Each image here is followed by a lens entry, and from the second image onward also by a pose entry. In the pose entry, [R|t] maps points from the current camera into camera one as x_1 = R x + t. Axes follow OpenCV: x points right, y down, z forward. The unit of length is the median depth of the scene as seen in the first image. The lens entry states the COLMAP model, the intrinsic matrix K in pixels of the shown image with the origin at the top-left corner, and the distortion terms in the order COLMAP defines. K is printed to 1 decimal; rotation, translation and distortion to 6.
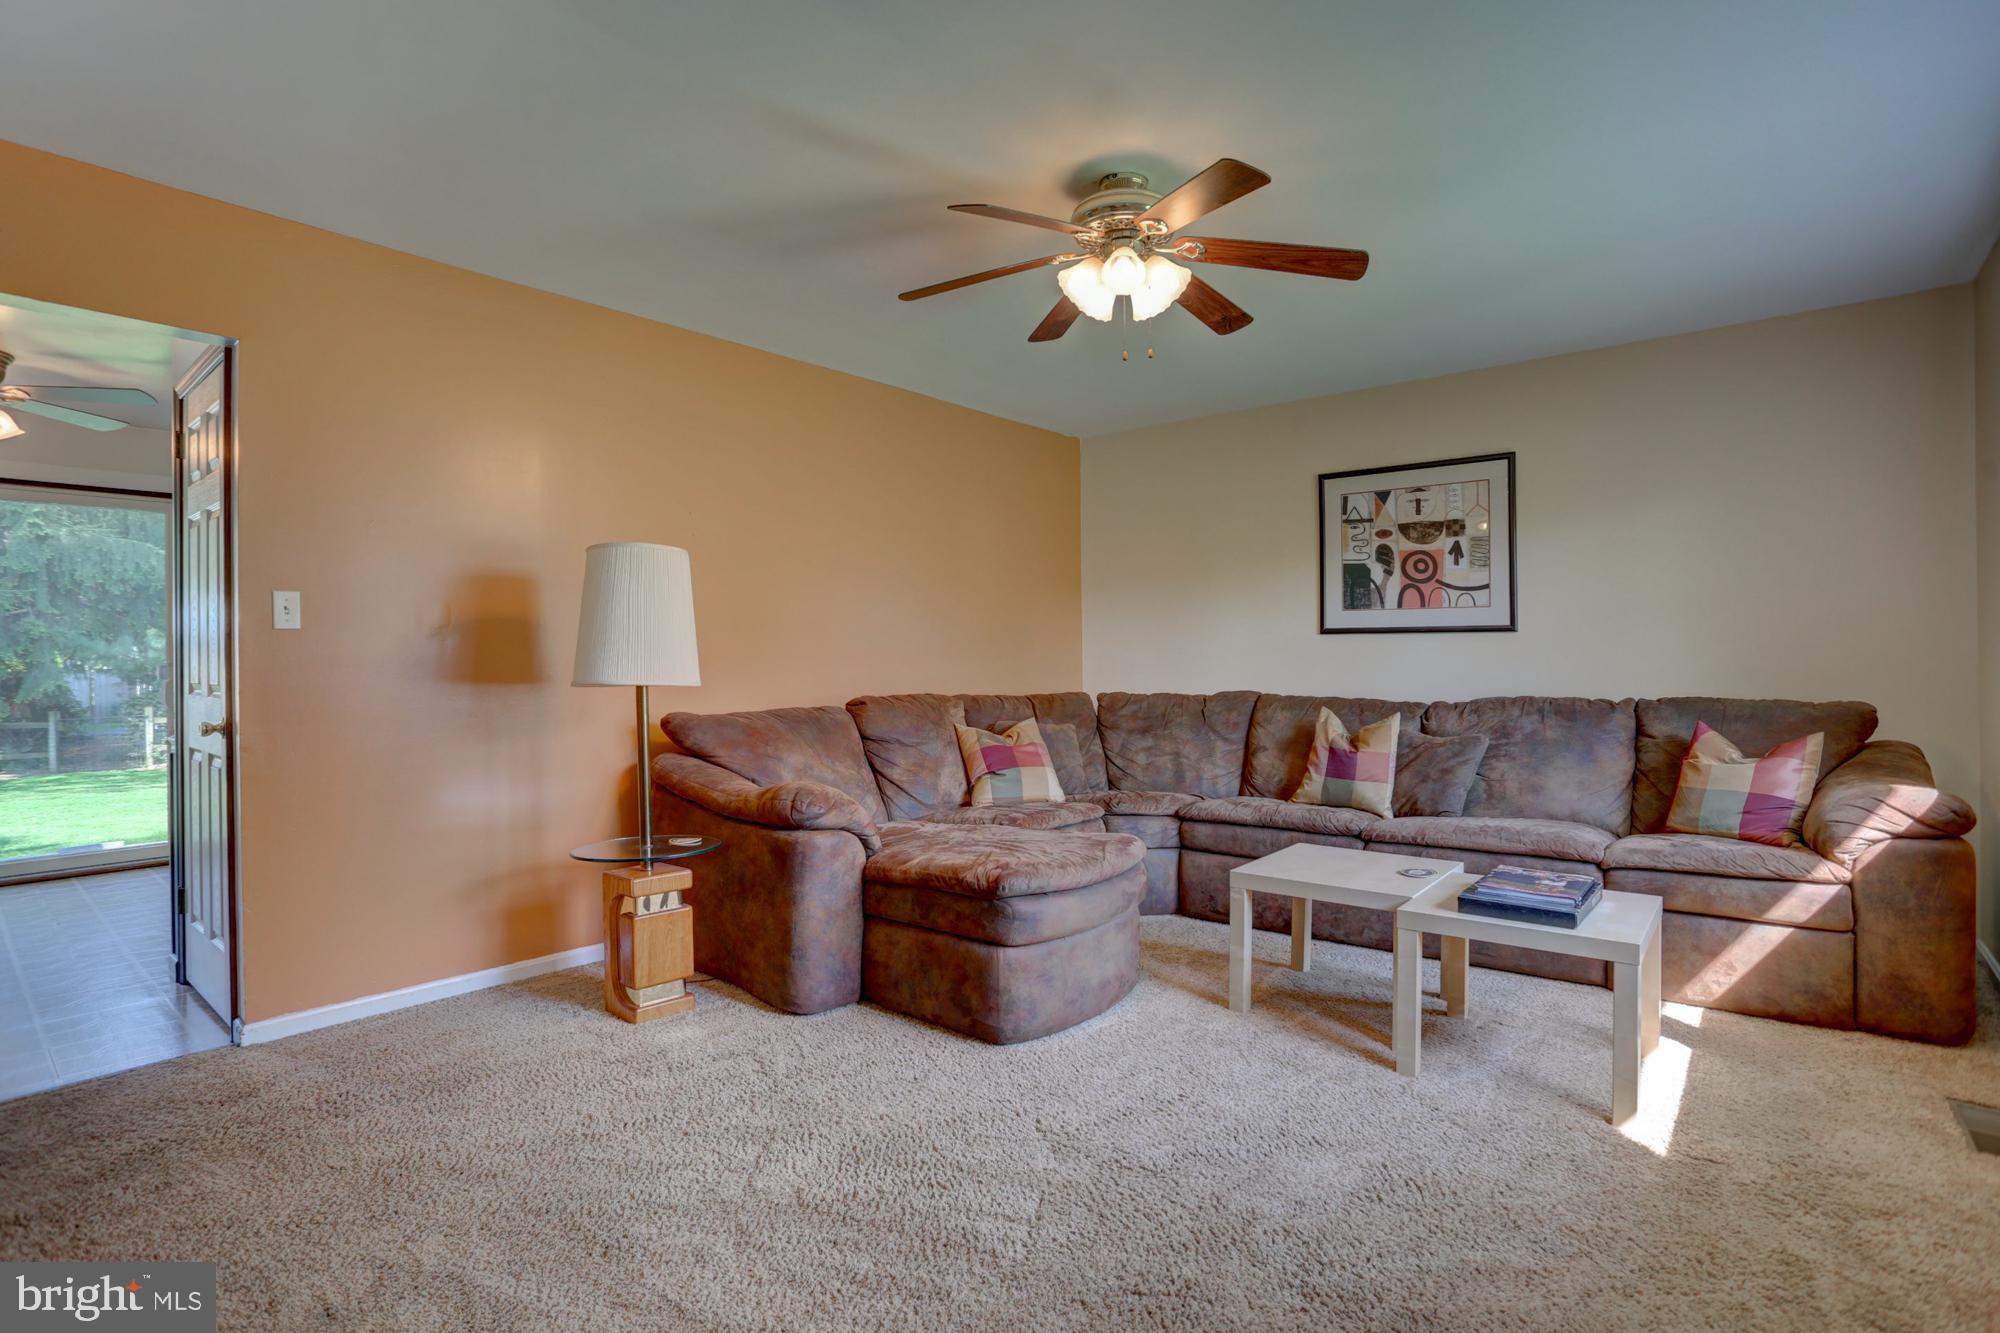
lens RADIAL K [[991.4, 0, 1005.6], [0, 991.4, 656.6], [0, 0, 1]] dist [-0.039047, 0.000966]
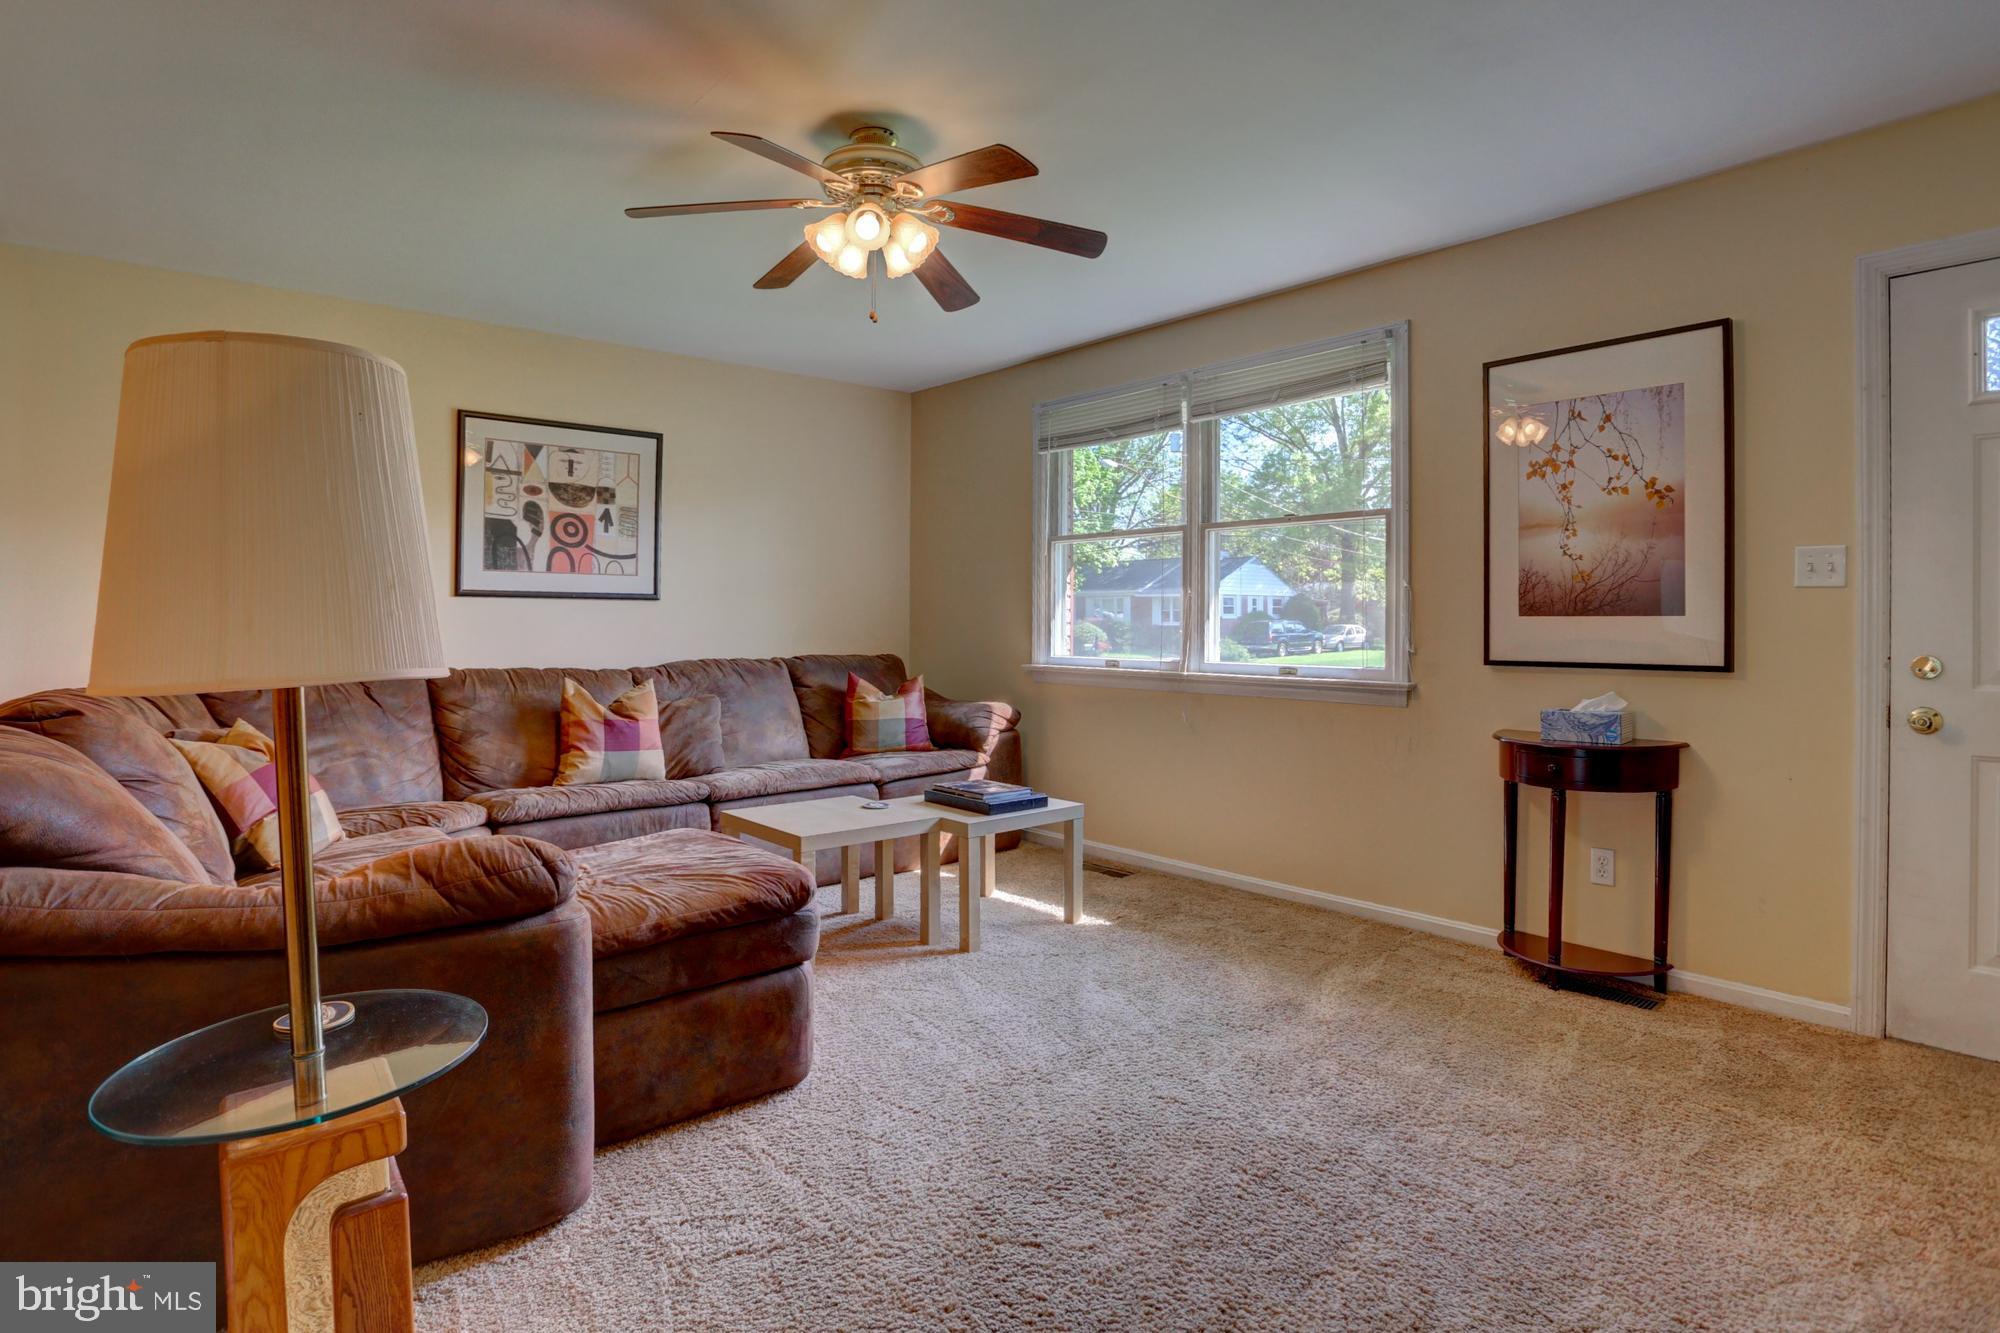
lens RADIAL K [[1049.1, 0, 1004.3], [0, 1049.1, 622.8], [0, 0, 1]] dist [-0.056929, 0.000052]
pose [[0.165814, 0.003045, 0.986152, -0.524194], [-0.001886, 0.999994, -0.002770, 0.001853], [-0.986155, -0.001401, 0.165819, 0.418013]]
